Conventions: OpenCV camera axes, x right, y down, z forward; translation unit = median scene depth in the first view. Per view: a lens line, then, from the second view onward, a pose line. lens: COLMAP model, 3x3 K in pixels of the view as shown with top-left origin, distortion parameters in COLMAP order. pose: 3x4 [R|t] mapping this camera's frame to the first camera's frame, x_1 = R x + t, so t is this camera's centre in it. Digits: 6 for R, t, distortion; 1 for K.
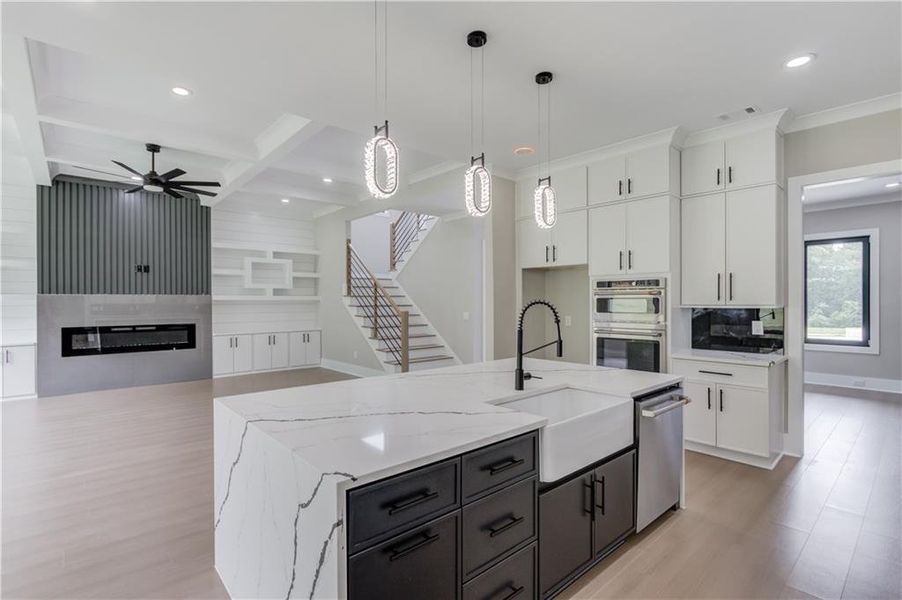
lens RADIAL K [[431.7, 0, 437.4], [0, 431.7, 304.6], [0, 0, 1]] dist [-0.003453, 0.002316]
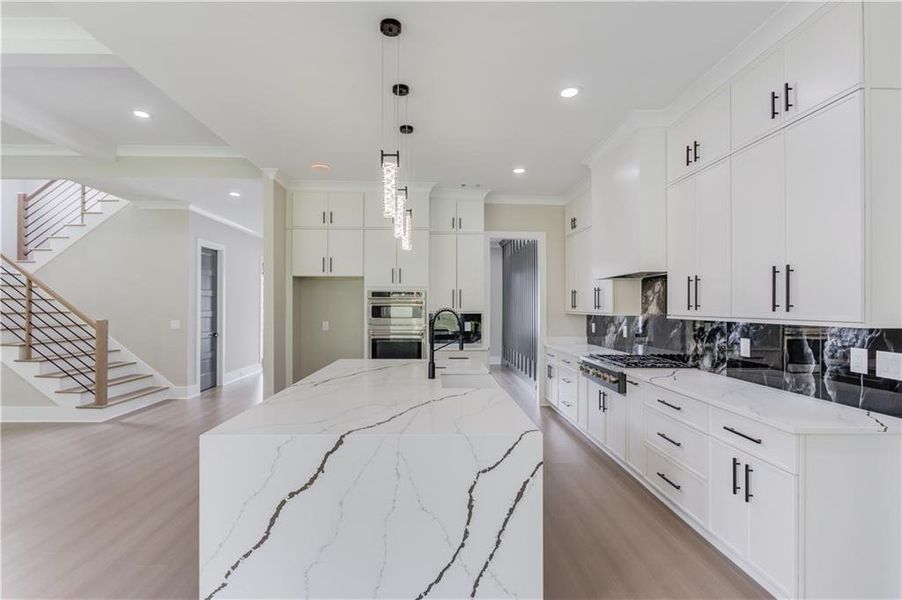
lens RADIAL K [[431.7, 0, 443.3], [0, 431.7, 303.8], [0, 0, 1]] dist [-0.003453, 0.002316]
pose [[0.641615, 0.008258, 0.766982, -0.300429], [0.001333, 0.999929, -0.011882, -0.003970], [-0.767026, 0.008646, 0.641558, 0.057108]]
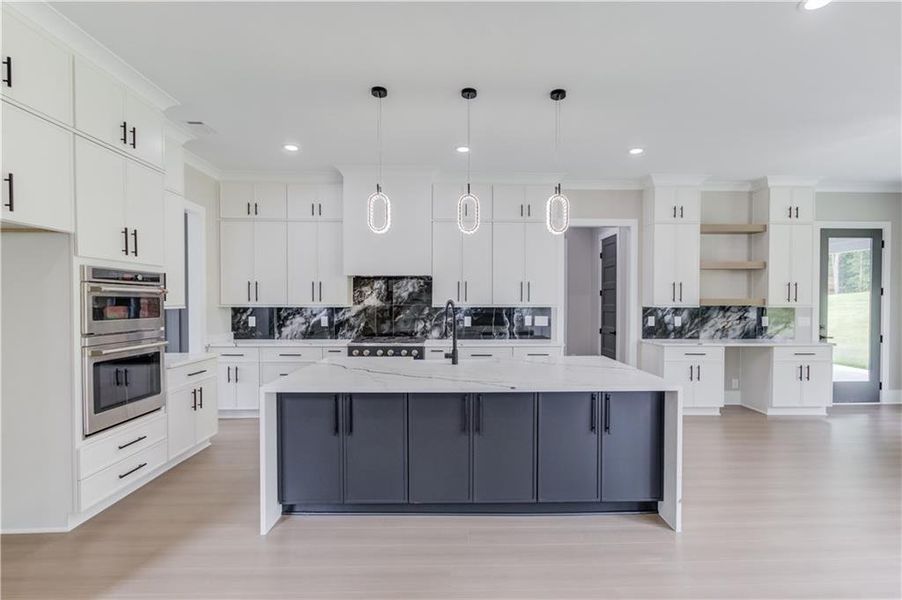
lens RADIAL K [[431.7, 0, 456.3], [0, 431.7, 305.6], [0, 0, 1]] dist [-0.003453, 0.002316]
pose [[-0.774008, -0.003580, 0.633166, -0.266785], [0.006110, 0.999895, 0.013123, -0.005163], [-0.633147, 0.014026, -0.773905, 0.811237]]
